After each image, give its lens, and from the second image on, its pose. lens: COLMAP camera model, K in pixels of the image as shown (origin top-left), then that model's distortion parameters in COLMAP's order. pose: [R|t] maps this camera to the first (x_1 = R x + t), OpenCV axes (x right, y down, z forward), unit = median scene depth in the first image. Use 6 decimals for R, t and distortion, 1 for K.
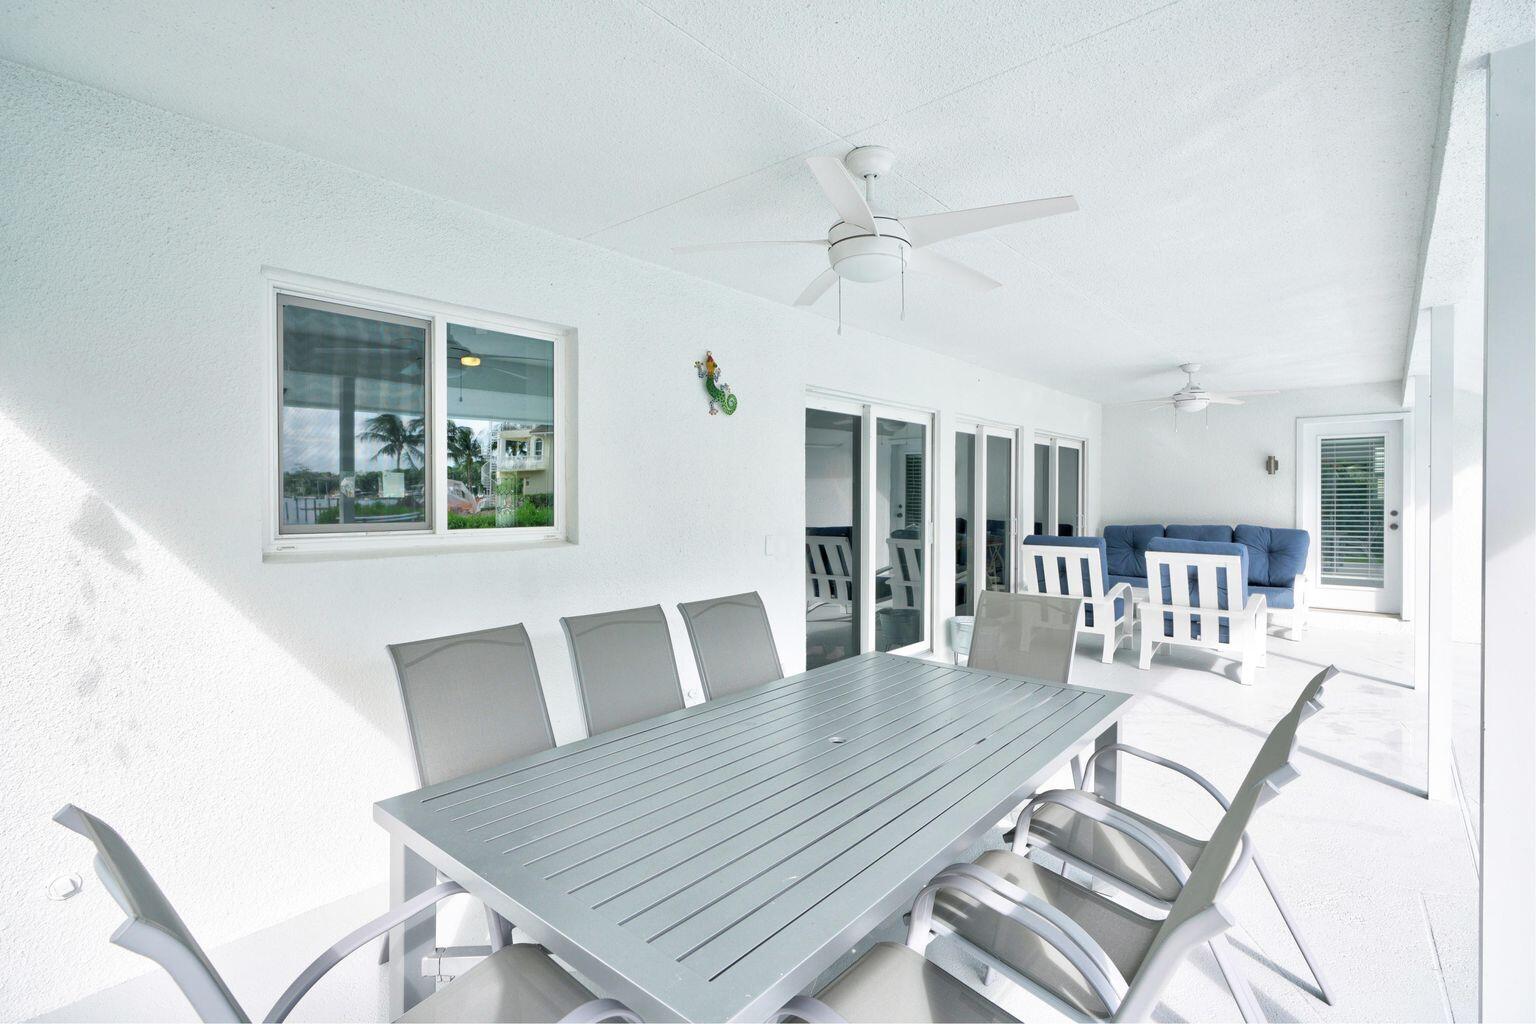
lens RADIAL K [[688.1, 0, 763.8], [0, 688.1, 510.3], [0, 0, 1]] dist [-0.011254, 0.000819]
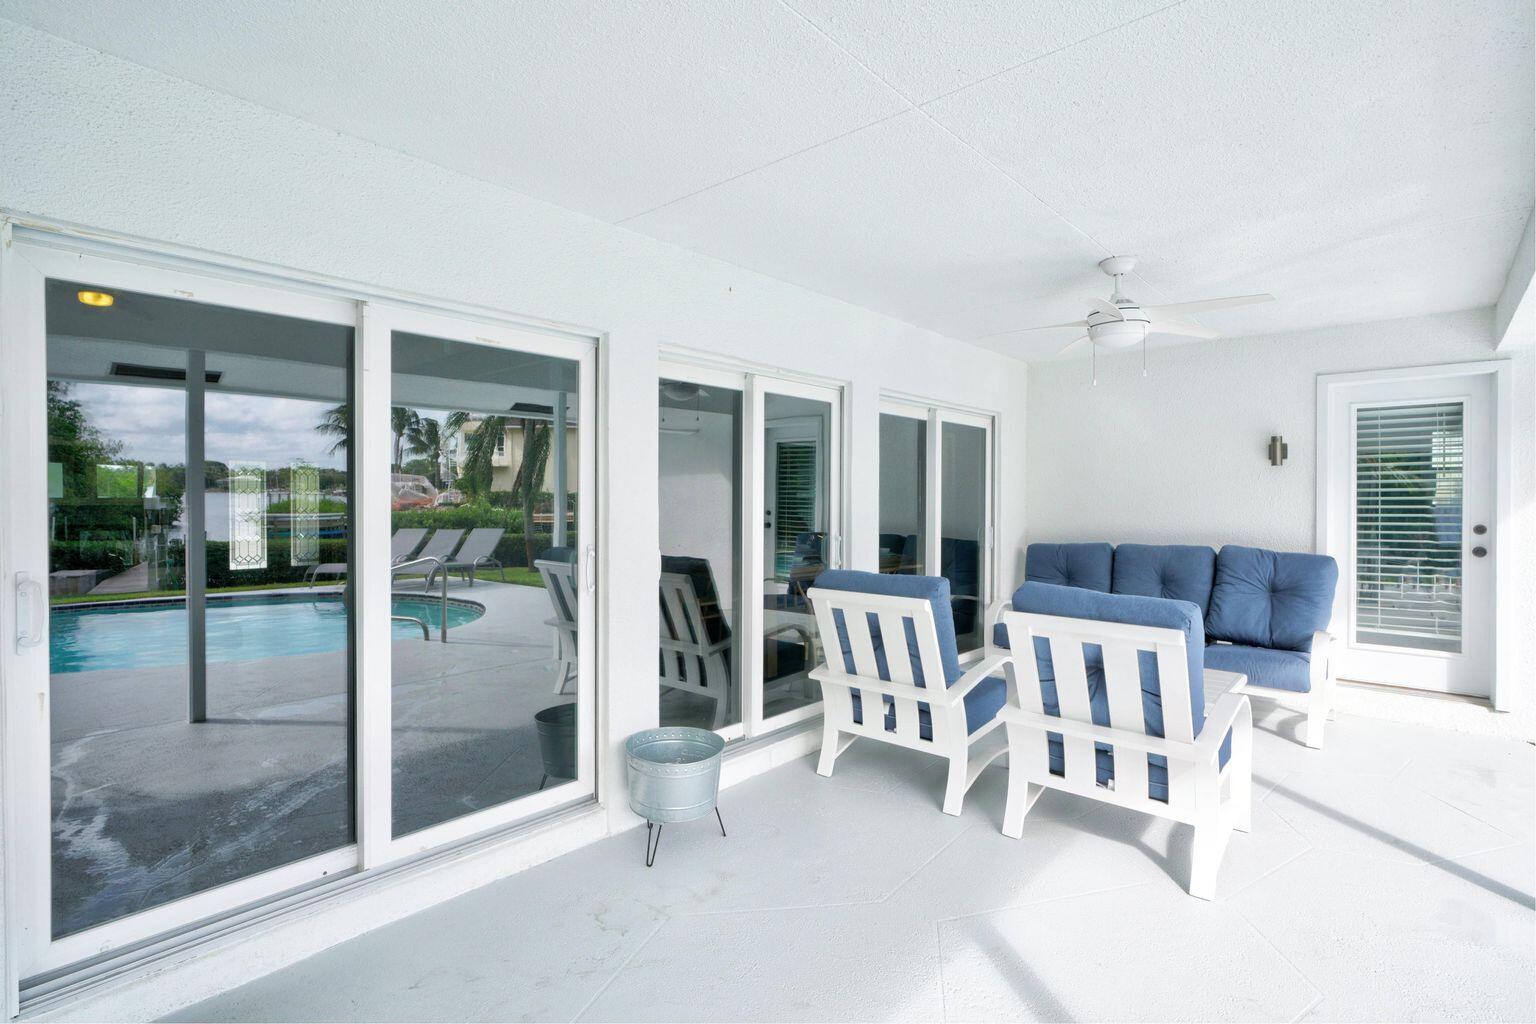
lens RADIAL K [[722.7, 0, 767.7], [0, 722.7, 507.1], [0, 0, 1]] dist [-0.000810, 0.000478]
pose [[0.999988, 0.004528, 0.001826, 0.293753], [-0.004522, 0.999984, -0.003289, -0.010882], [-0.001841, 0.003281, 0.999993, 0.362383]]
